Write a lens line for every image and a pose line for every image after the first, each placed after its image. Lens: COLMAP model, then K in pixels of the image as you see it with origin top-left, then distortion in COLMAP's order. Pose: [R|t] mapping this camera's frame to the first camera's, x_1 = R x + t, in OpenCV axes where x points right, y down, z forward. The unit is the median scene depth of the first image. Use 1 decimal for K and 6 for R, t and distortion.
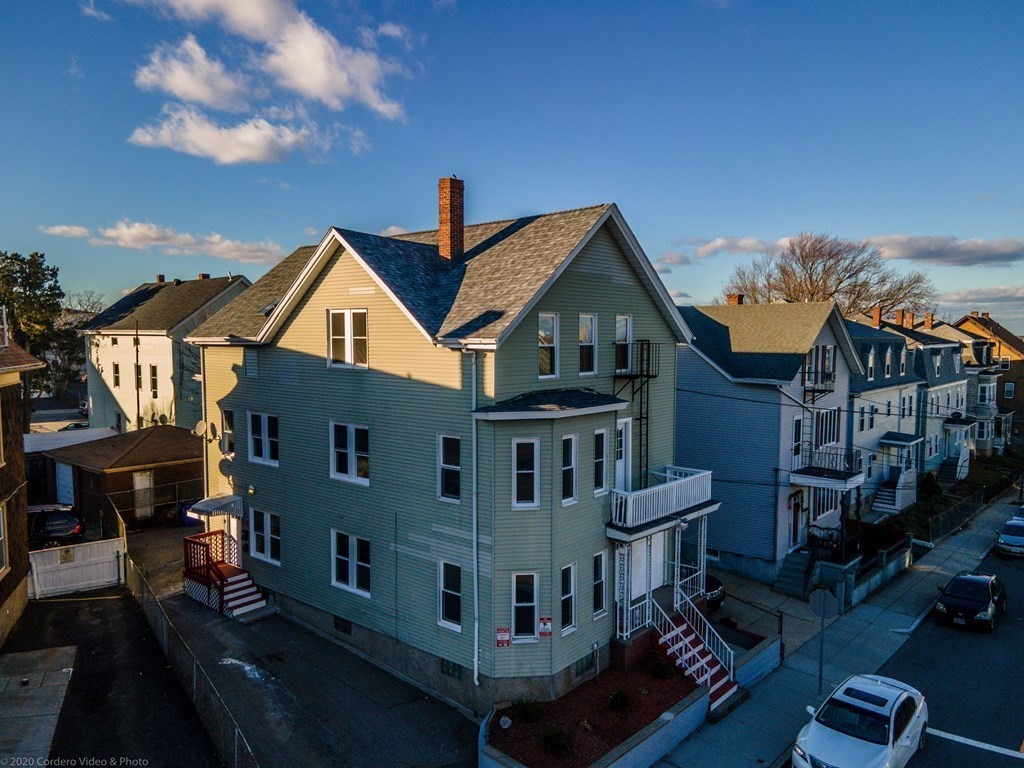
lens RADIAL K [[741.6, 0, 505.5], [0, 741.6, 389.3], [0, 0, 1]] dist [0.041696, 0.009986]
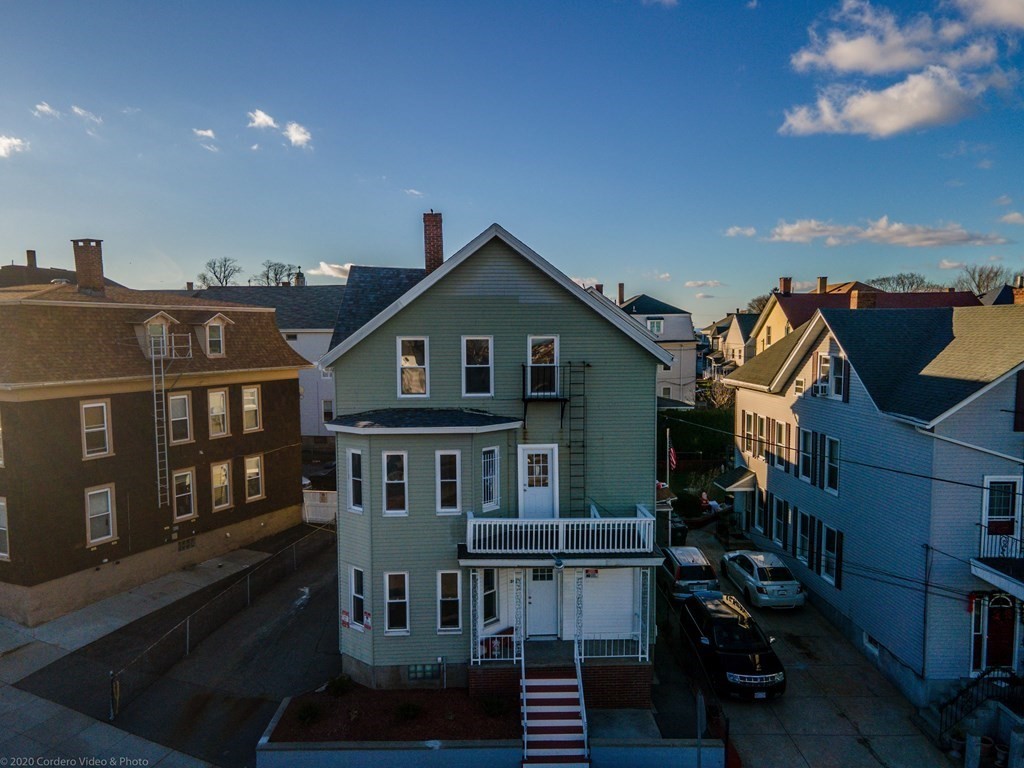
lens RADIAL K [[741.6, 0, 505.5], [0, 741.6, 389.3], [0, 0, 1]] dist [0.041696, 0.009986]
pose [[0.682138, 0.055354, -0.729125, 0.852412], [-0.046352, 0.998399, 0.032432, -0.062053], [0.729753, 0.011673, 0.683612, 0.331872]]
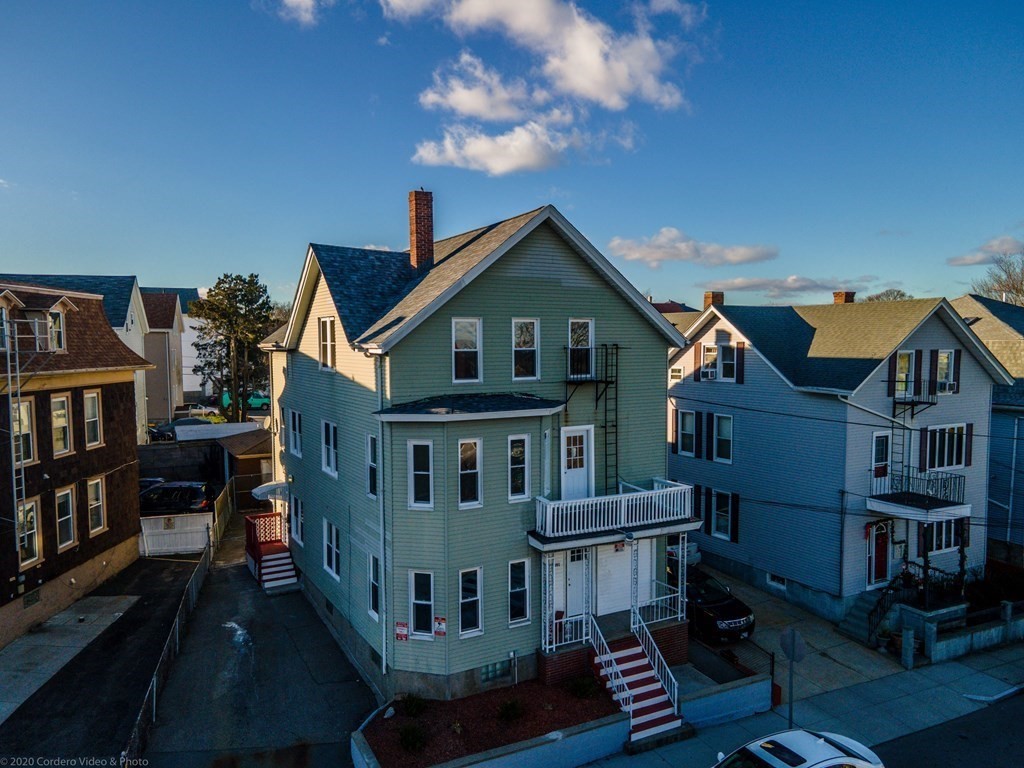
lens RADIAL K [[741.6, 0, 505.5], [0, 741.6, 389.3], [0, 0, 1]] dist [0.041696, 0.009986]
pose [[0.939345, 0.017128, -0.342546, 0.414764], [-0.019218, 0.999812, -0.002705, -0.003602], [0.342436, 0.009124, 0.939497, 0.061204]]
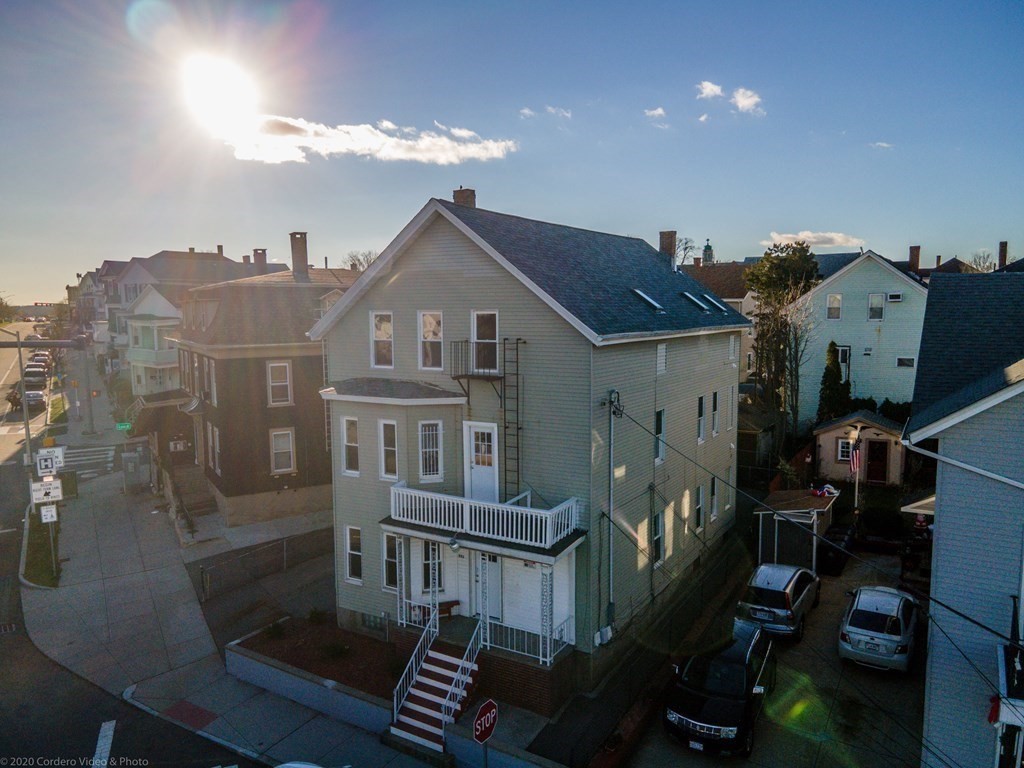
lens RADIAL K [[741.6, 0, 505.5], [0, 741.6, 389.3], [0, 0, 1]] dist [0.041696, 0.009986]
pose [[0.177084, 0.109695, -0.978063, 1.113430], [-0.063428, 0.992975, 0.099884, -0.100287], [0.982150, 0.044349, 0.182798, 0.896554]]
